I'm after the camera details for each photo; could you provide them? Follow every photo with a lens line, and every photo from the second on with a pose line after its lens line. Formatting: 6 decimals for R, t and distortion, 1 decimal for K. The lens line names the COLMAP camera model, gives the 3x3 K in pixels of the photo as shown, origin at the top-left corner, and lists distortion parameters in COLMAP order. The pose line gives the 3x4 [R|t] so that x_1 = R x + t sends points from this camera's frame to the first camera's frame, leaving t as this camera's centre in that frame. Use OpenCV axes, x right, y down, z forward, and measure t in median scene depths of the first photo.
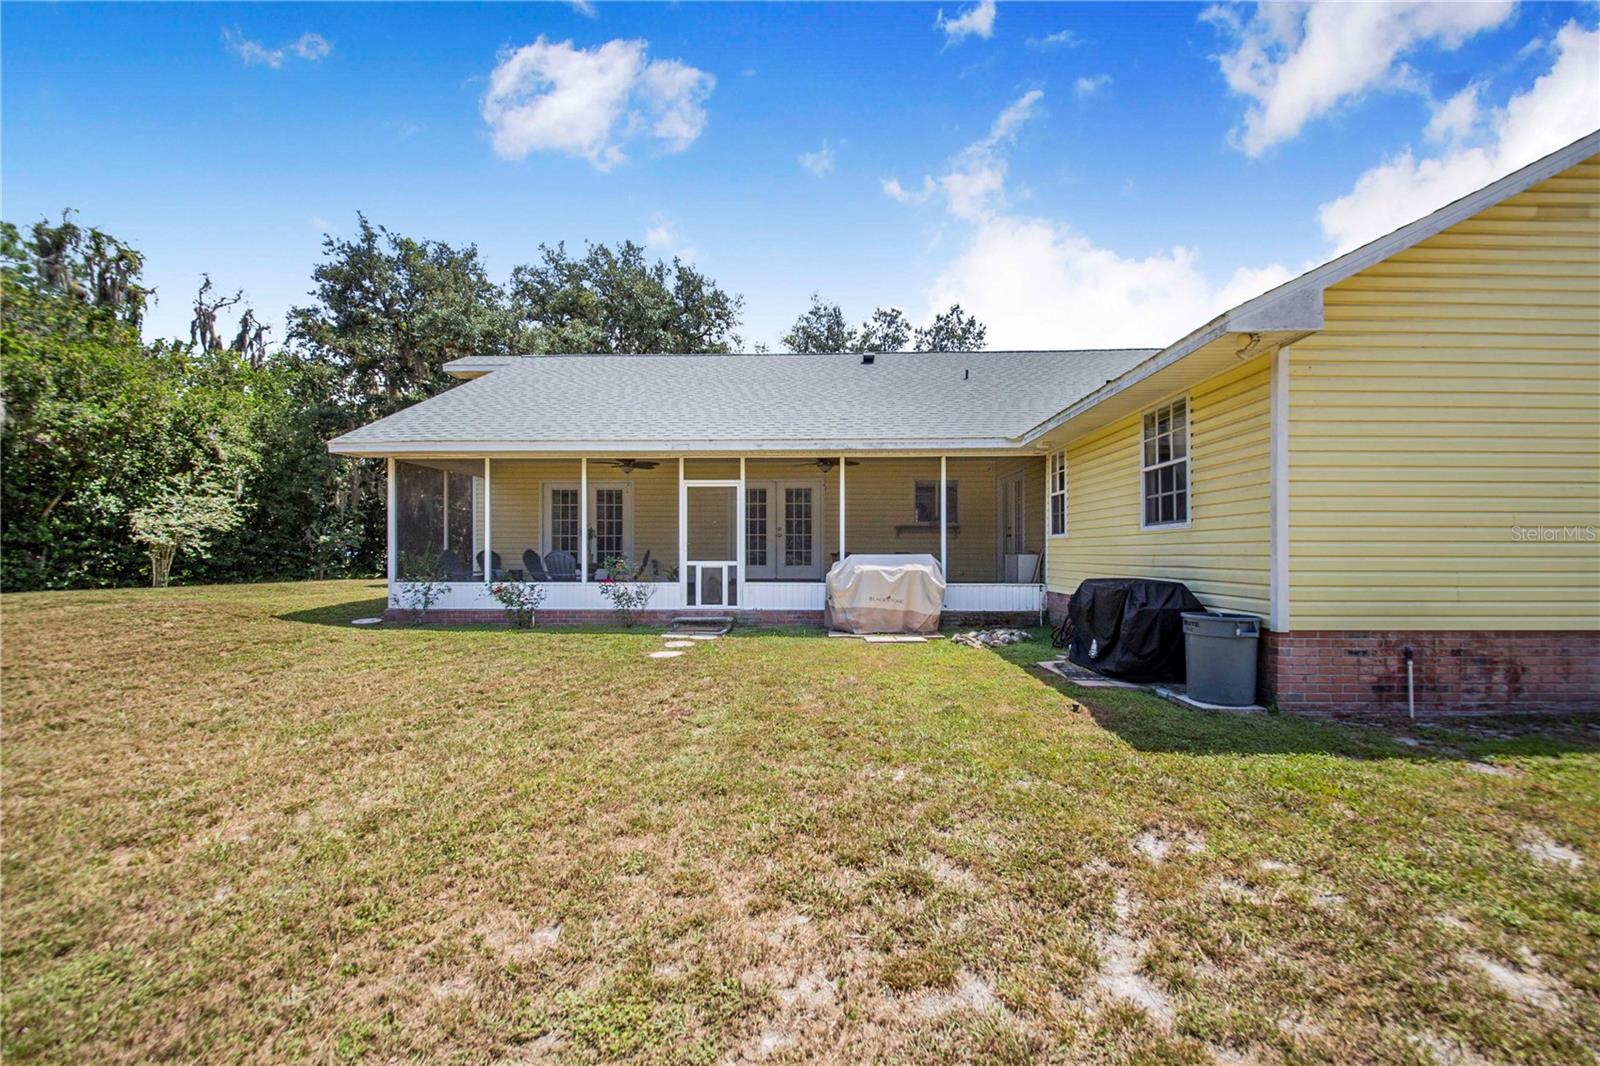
lens RADIAL K [[651.8, 0, 801.7], [0, 651.8, 552.6], [0, 0, 1]] dist [-0.000224, -0.000004]
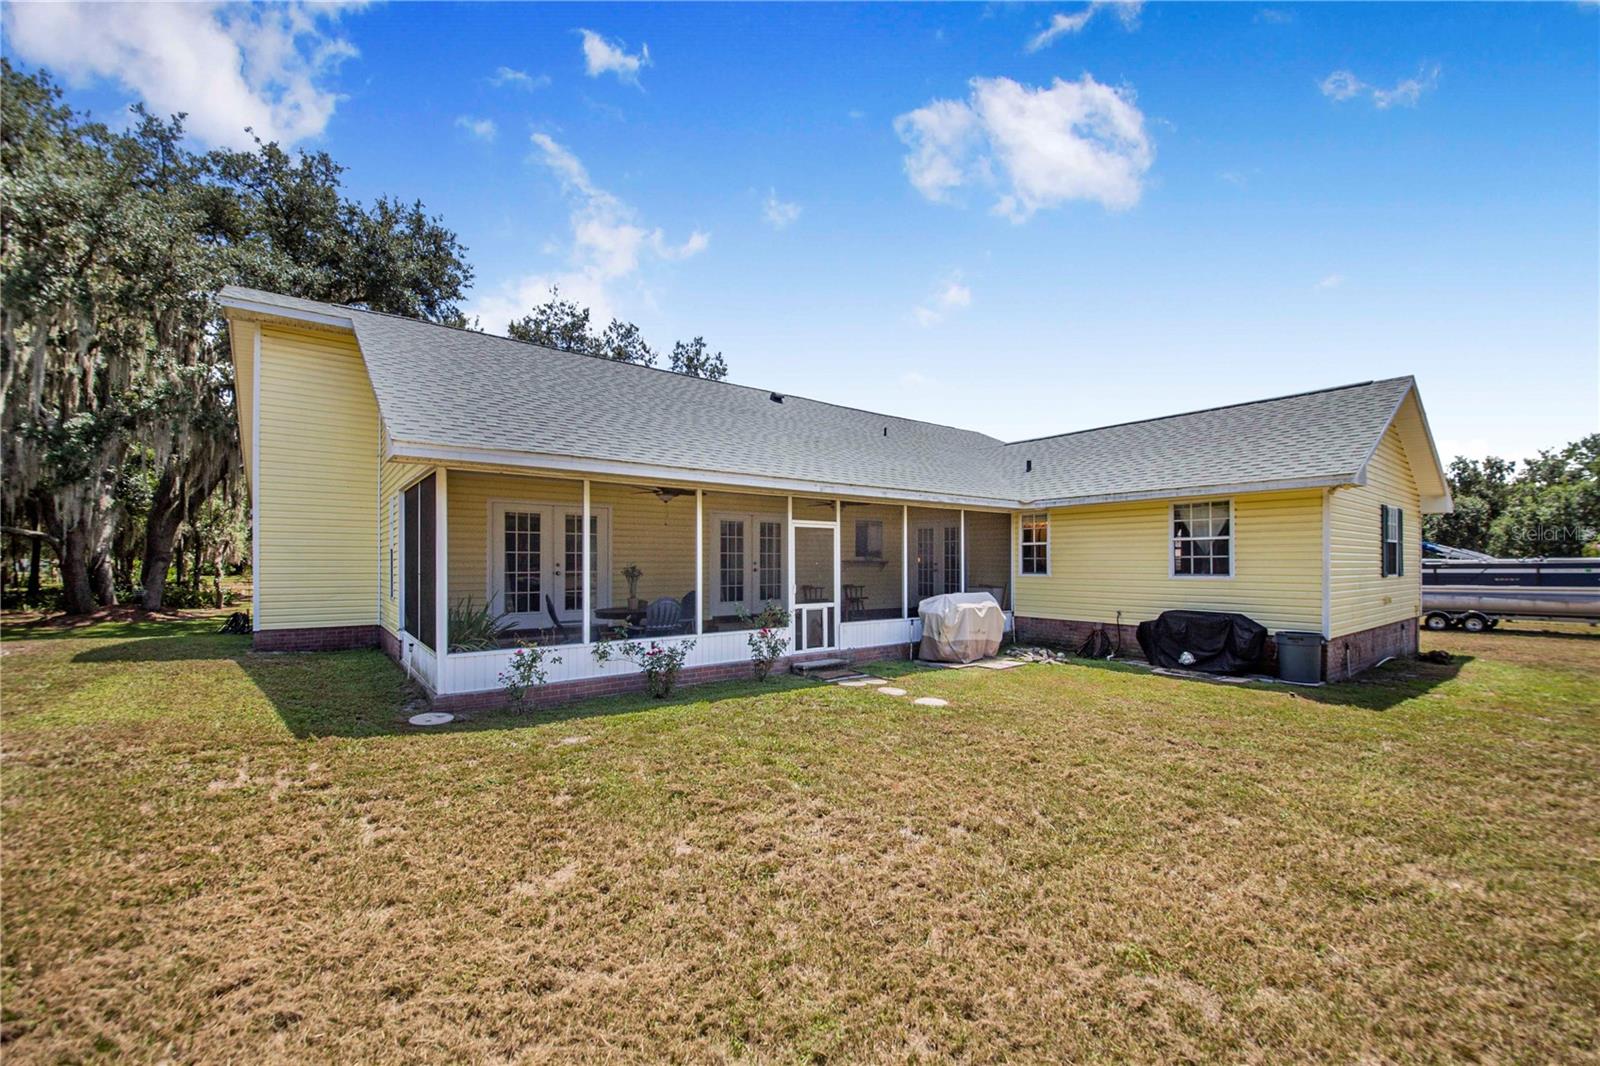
lens RADIAL K [[641.2, 0, 800.2], [0, 641.2, 562.8], [0, 0, 1]] dist [0.021017, 0.000000]
pose [[0.762734, -0.000504, 0.646712, -0.779499], [-0.000136, 1.000000, 0.000939, -0.049157], [-0.646712, -0.000805, 0.762734, 0.278588]]
